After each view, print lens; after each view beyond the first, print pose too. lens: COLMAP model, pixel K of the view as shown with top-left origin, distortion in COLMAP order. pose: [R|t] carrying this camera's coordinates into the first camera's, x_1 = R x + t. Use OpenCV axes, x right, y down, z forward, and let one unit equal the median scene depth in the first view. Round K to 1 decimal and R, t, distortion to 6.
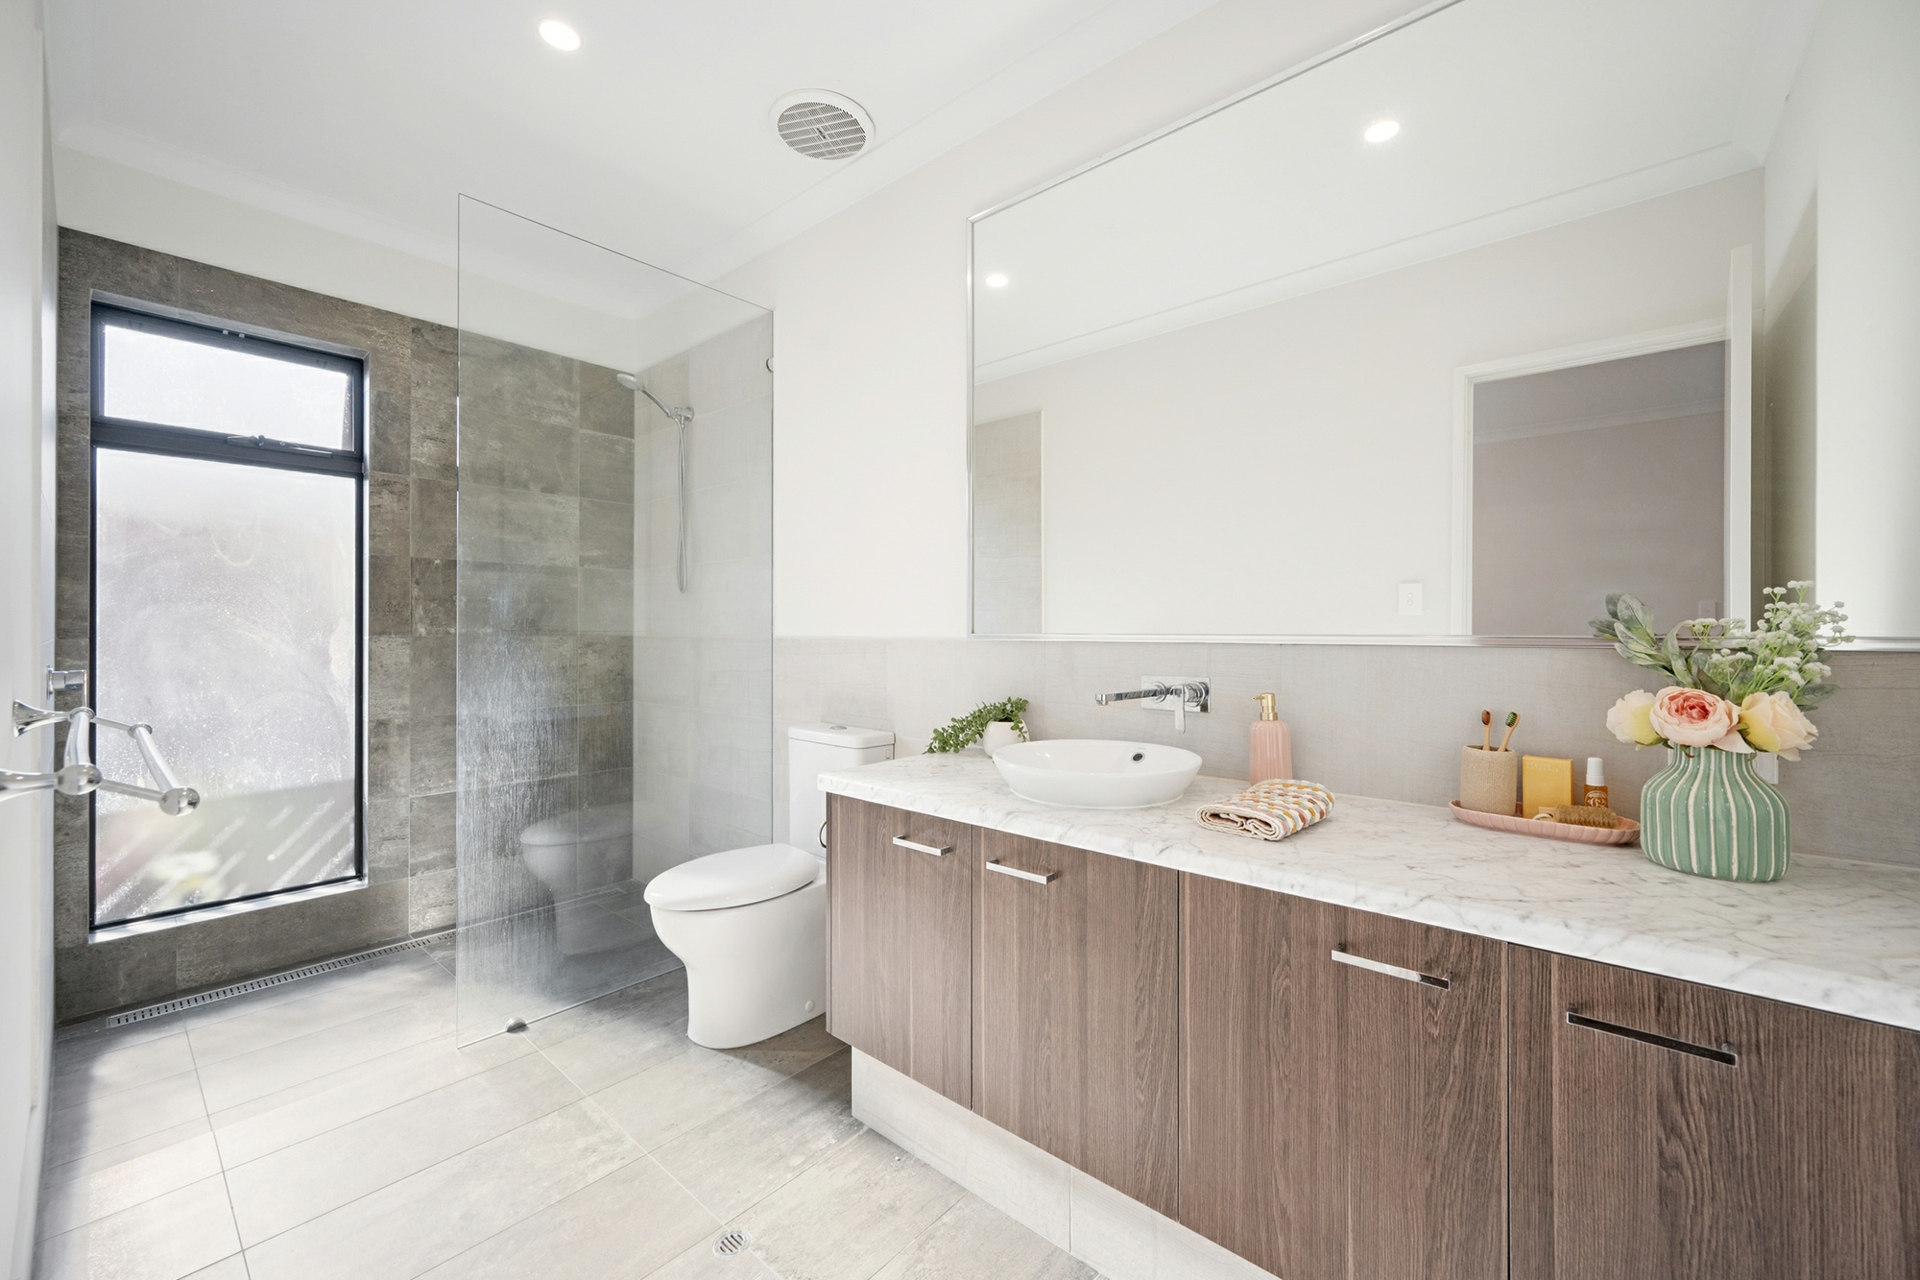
lens RADIAL K [[764.6, 0, 965.2], [0, 764.6, 639.0], [0, 0, 1]] dist [0.001282, -0.000162]
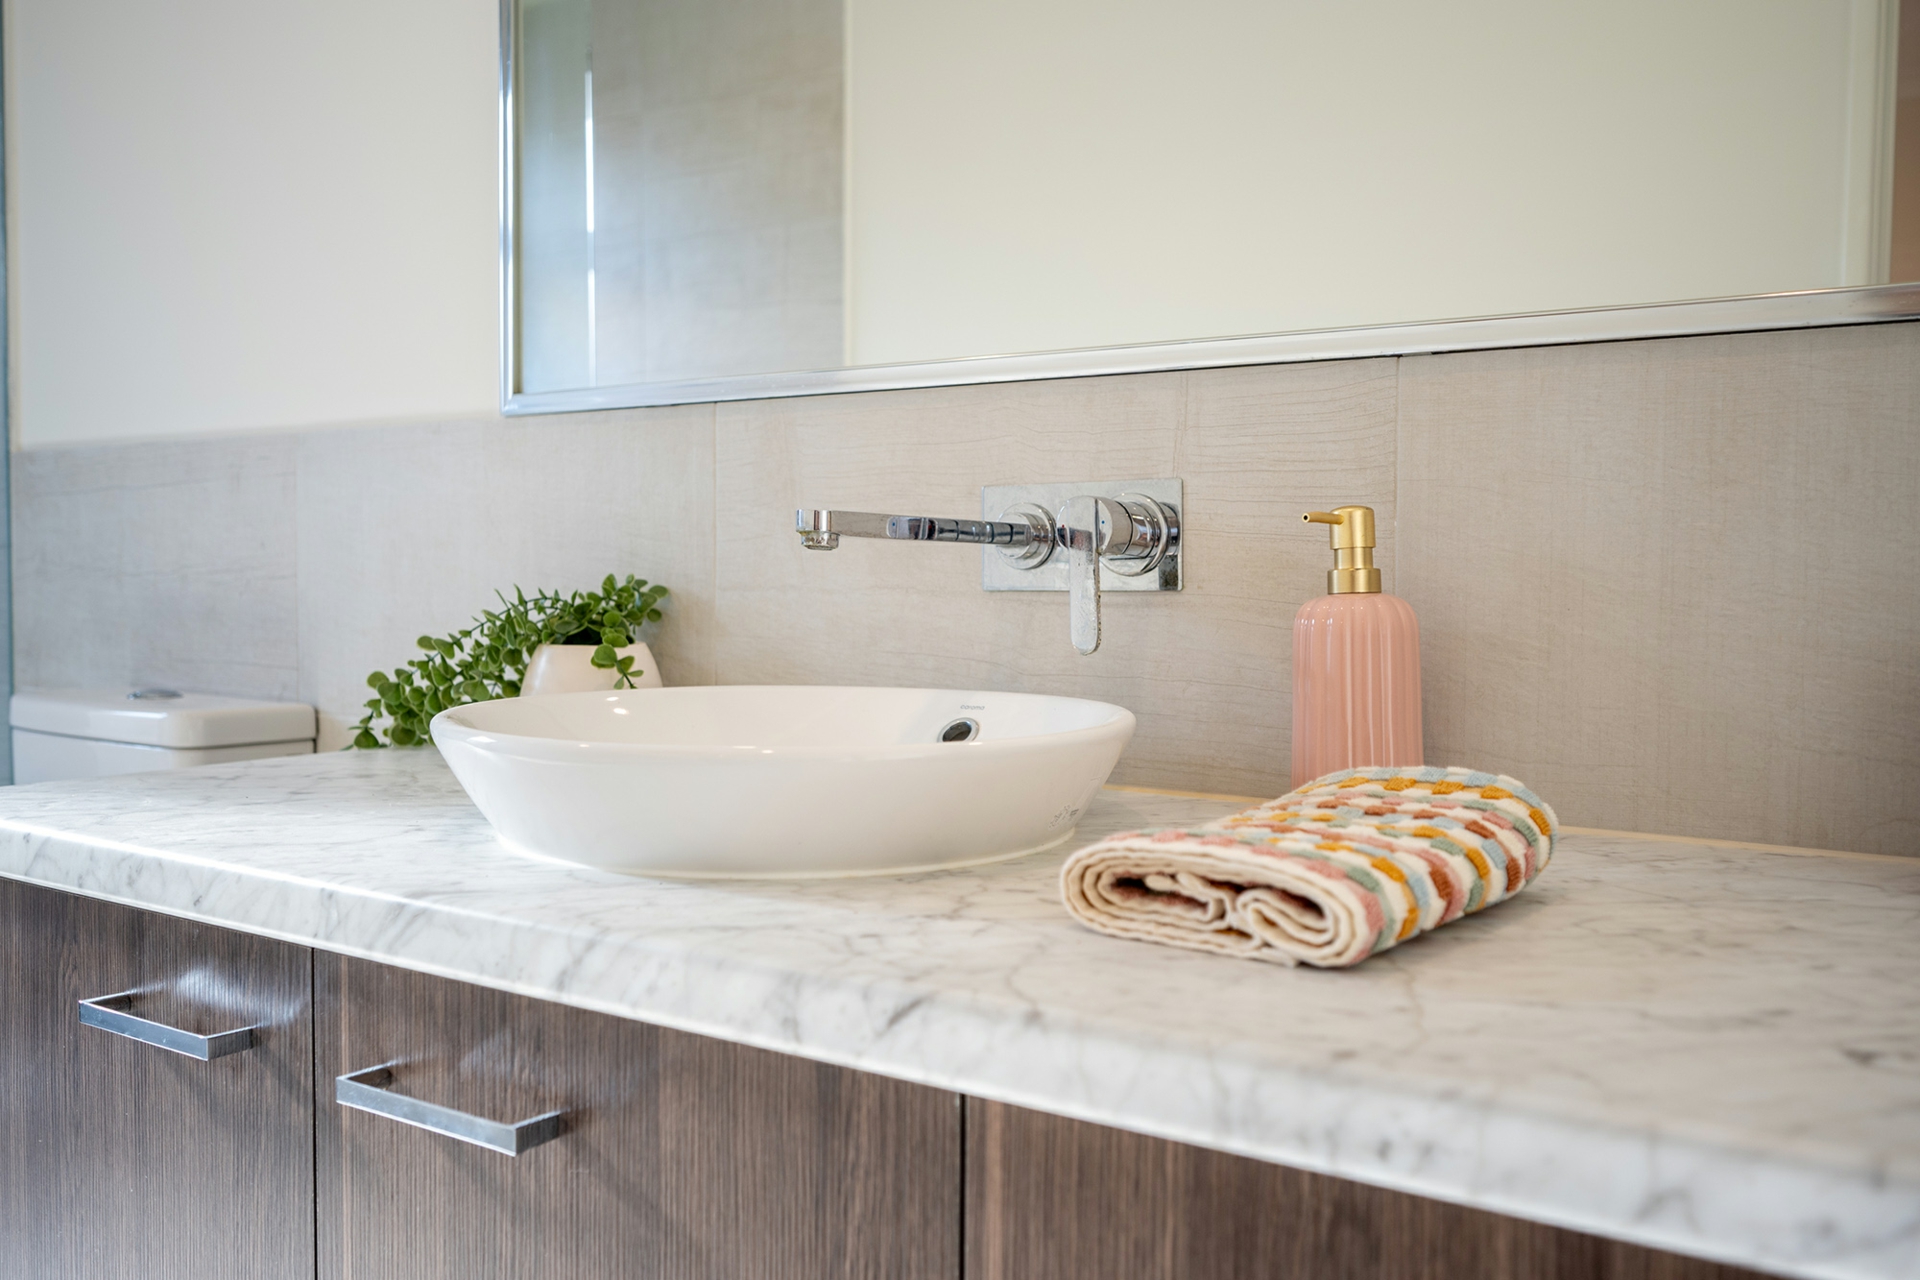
lens RADIAL K [[1695.0, 0, 954.9], [0, 1695.0, 636.7], [0, 0, 1]] dist [-0.005016, -0.021719]
pose [[0.993383, 0.002545, 0.114822, 0.198365], [-0.006304, 0.999456, 0.032386, 0.126053], [-0.114677, -0.032895, 0.992858, 0.424351]]
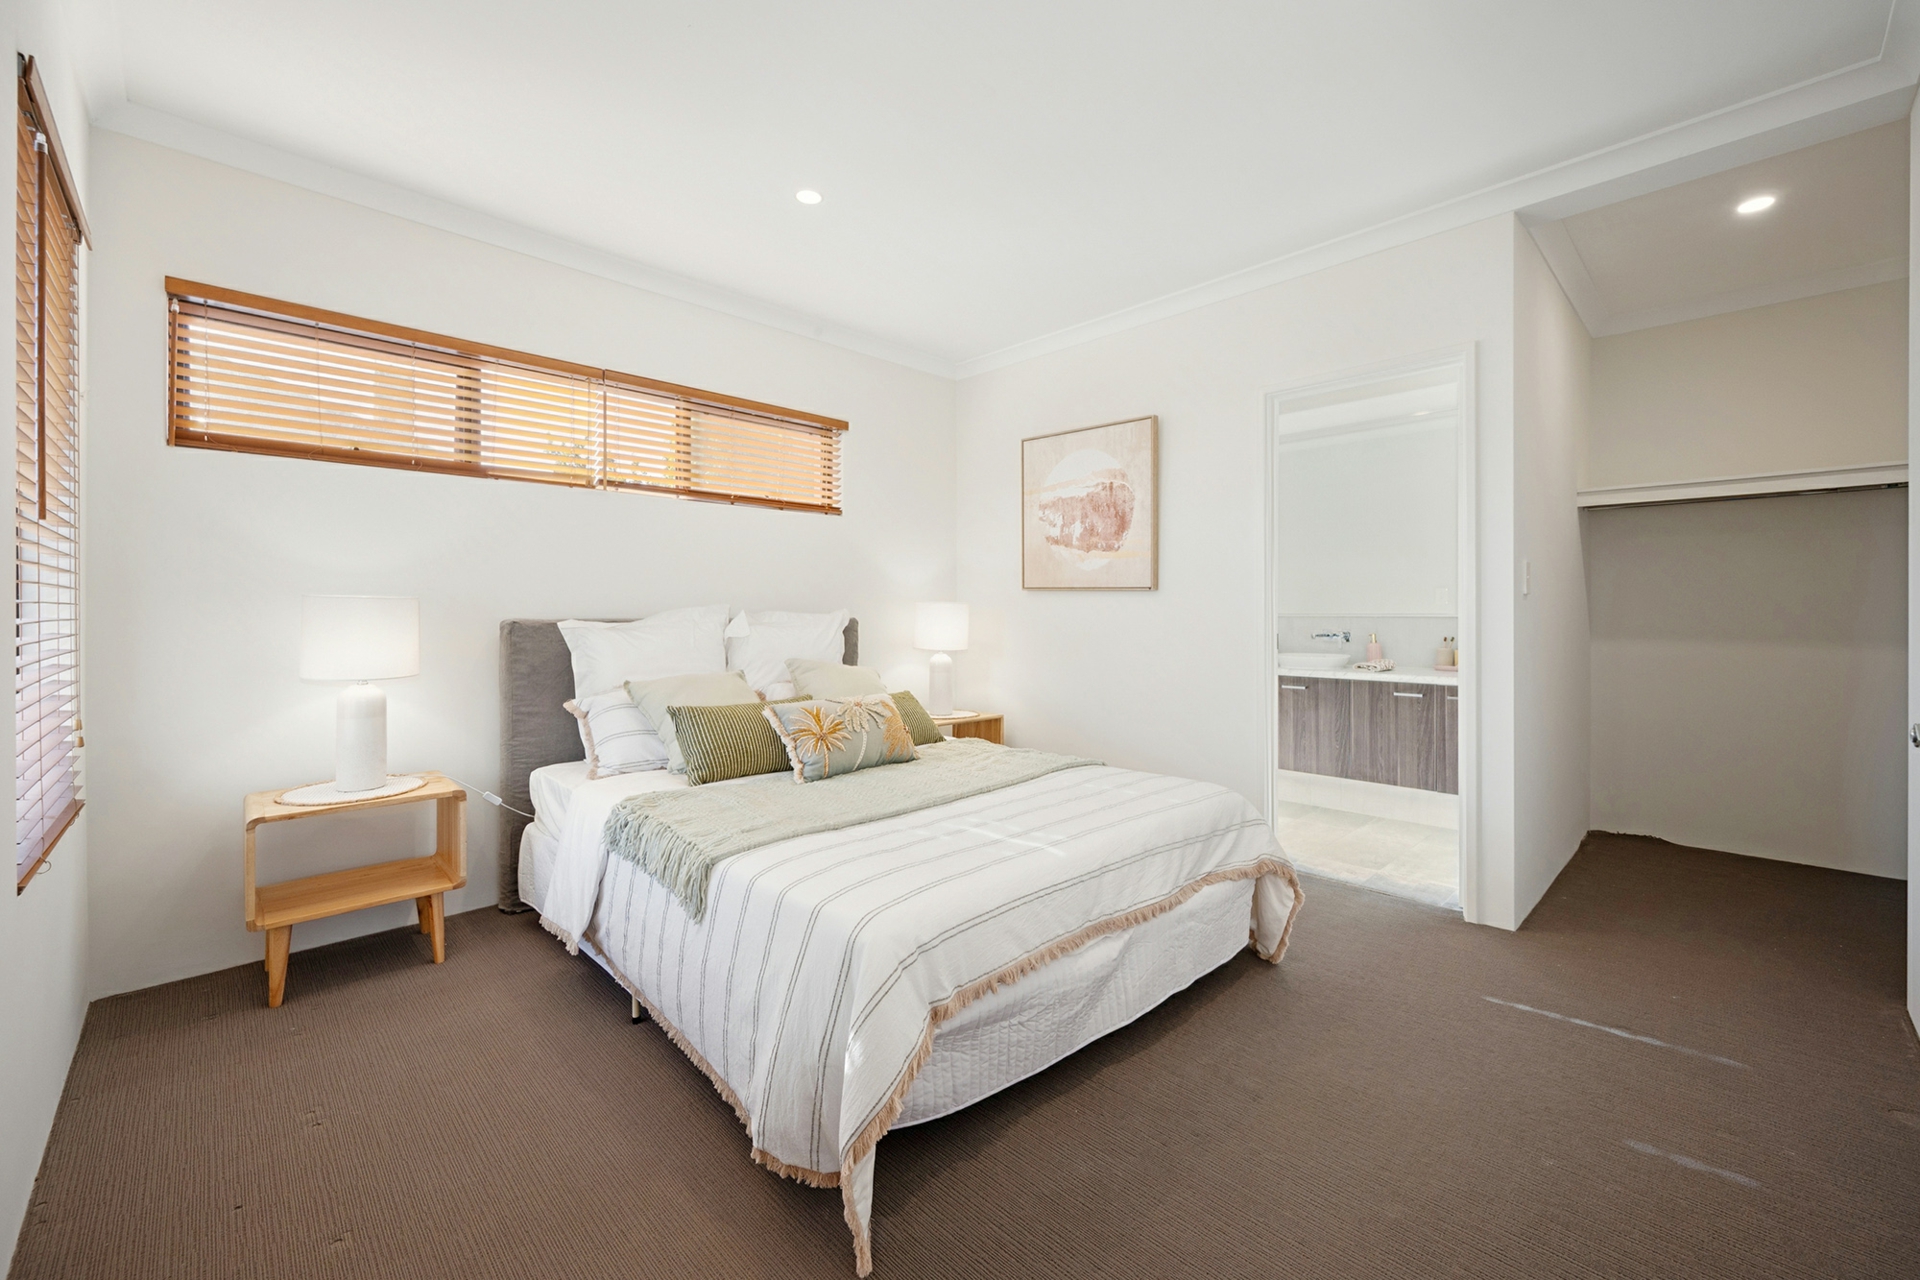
lens RADIAL K [[764.6, 0, 962.4], [0, 764.6, 623.9], [0, 0, 1]] dist [0.001282, -0.000162]
pose [[0.995619, -0.001064, -0.093495, -1.097321], [0.001704, 0.999976, 0.006773, 0.014224], [0.093486, -0.006903, 0.995597, -2.515830]]
